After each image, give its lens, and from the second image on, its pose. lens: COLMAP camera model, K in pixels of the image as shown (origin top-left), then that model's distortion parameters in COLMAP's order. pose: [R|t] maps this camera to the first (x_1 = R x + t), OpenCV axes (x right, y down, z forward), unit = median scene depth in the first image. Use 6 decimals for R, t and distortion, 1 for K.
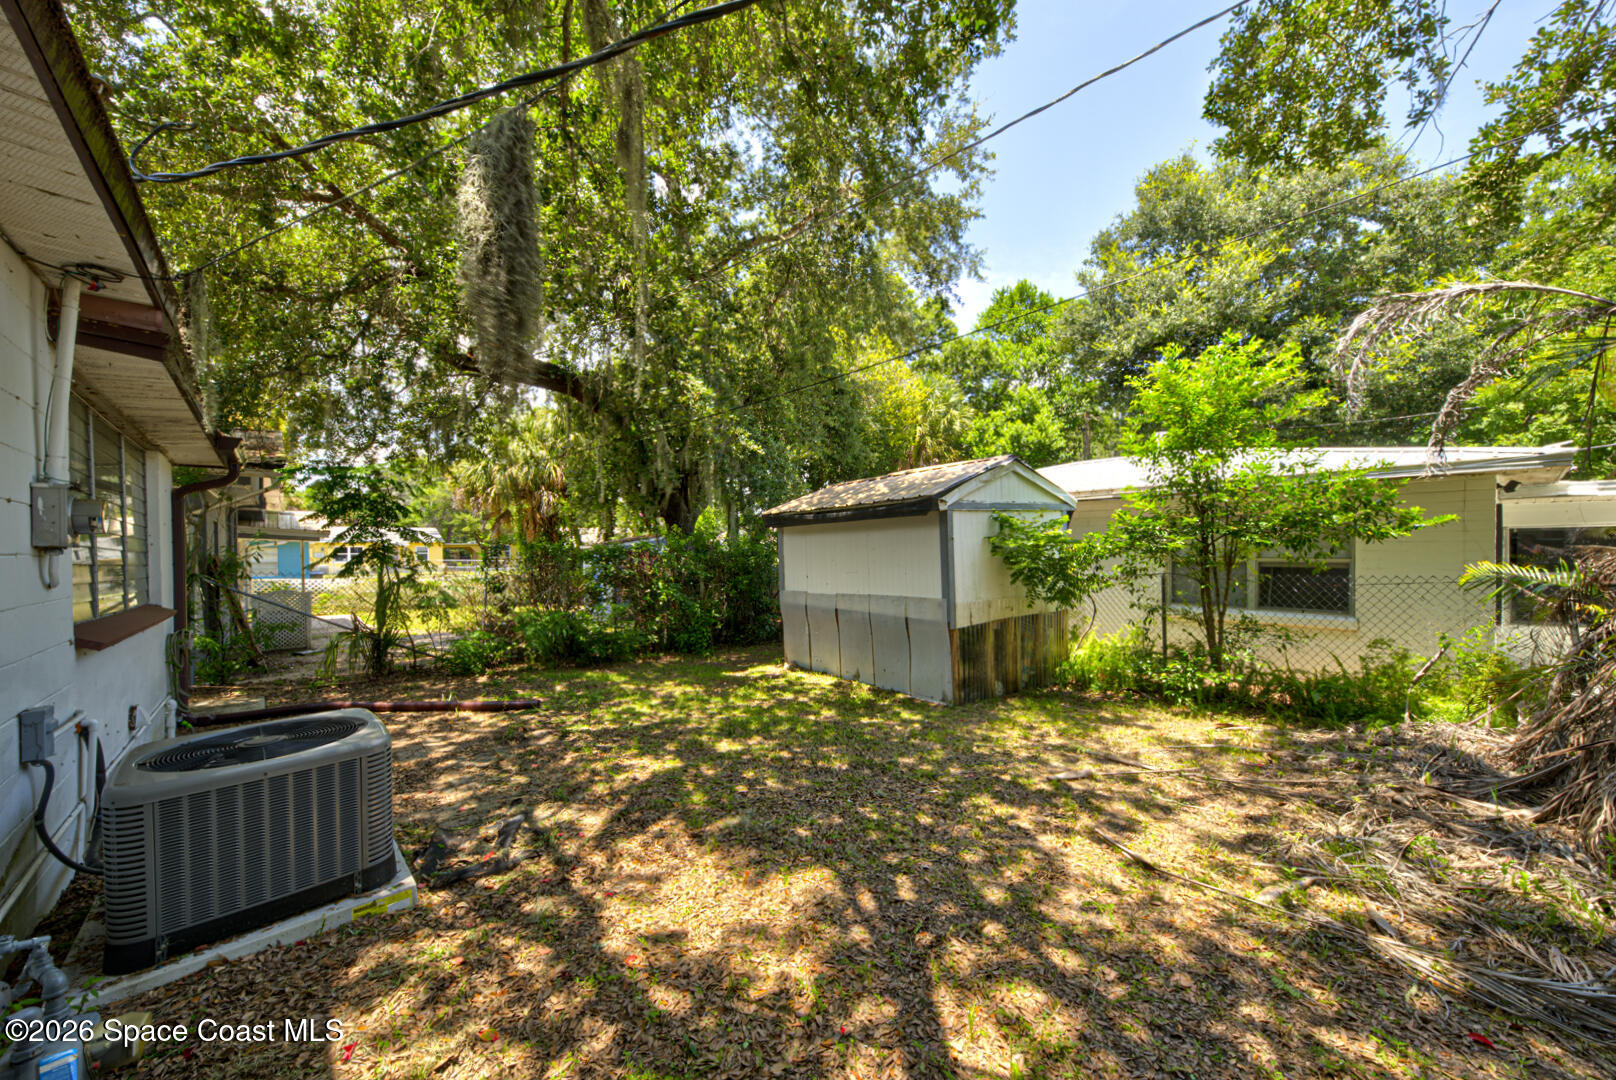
lens RADIAL K [[584.9, 0, 803.3], [0, 584.9, 550.6], [0, 0, 1]] dist [0.018323, -0.000084]
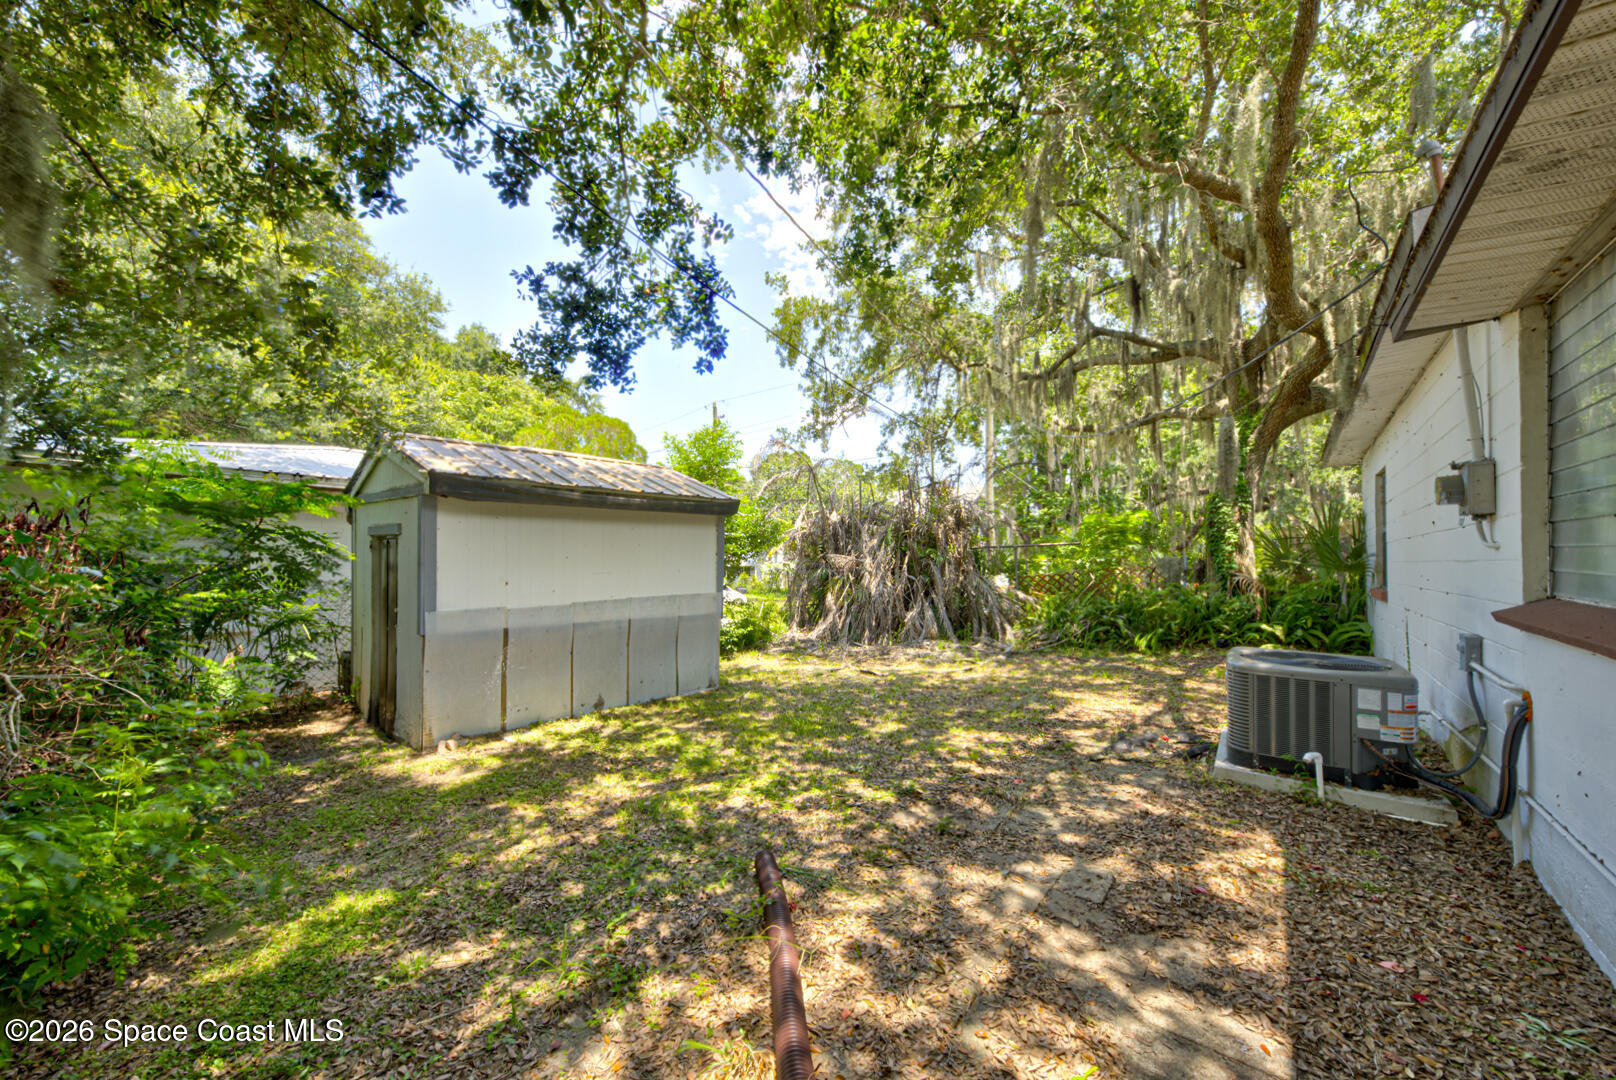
lens RADIAL K [[584.9, 0, 807.5], [0, 584.9, 550.5], [0, 0, 1]] dist [0.018323, -0.000084]
pose [[-0.175388, 0.035281, 0.983867, -1.071797], [0.004804, 0.999376, -0.034981, 0.051195], [-0.984488, -0.001409, -0.175448, 1.241311]]
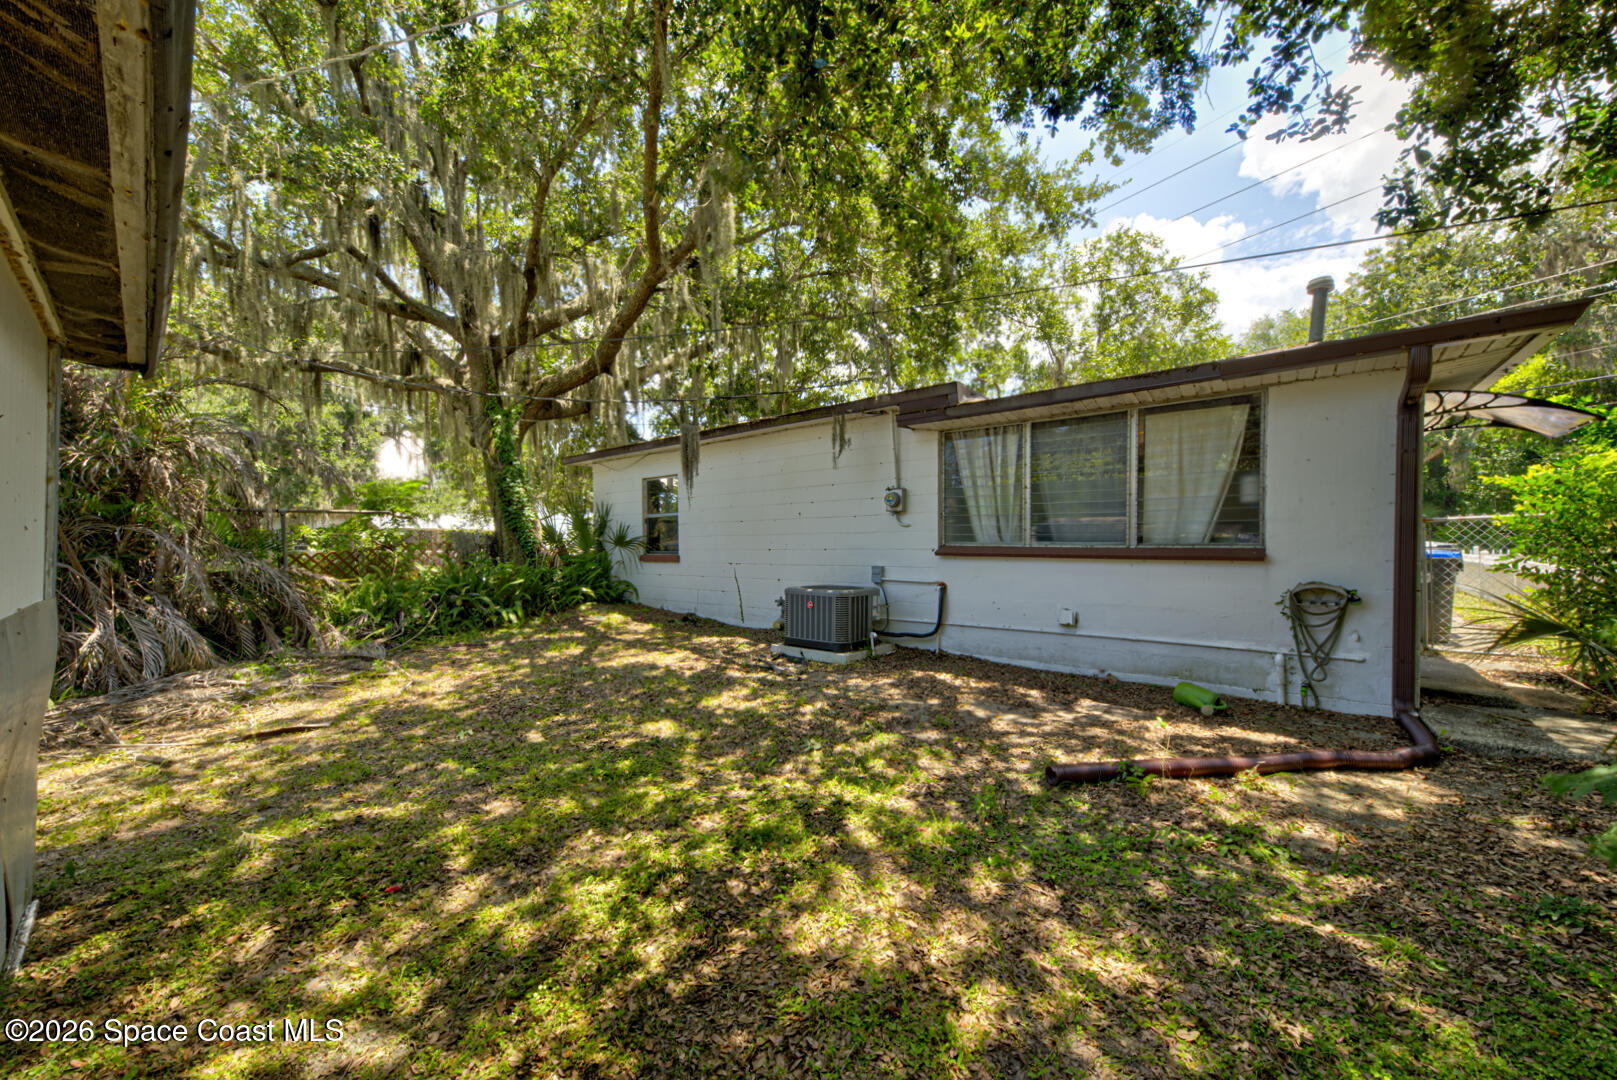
lens RADIAL K [[585.3, 0, 799.2], [0, 585.3, 545.6], [0, 0, 1]] dist [0.018323, -0.000084]
pose [[-0.986378, 0.019890, -0.163289, -0.180195], [0.019794, 0.999802, 0.002212, 0.067110], [0.163301, -0.001050, -0.986576, 1.751481]]
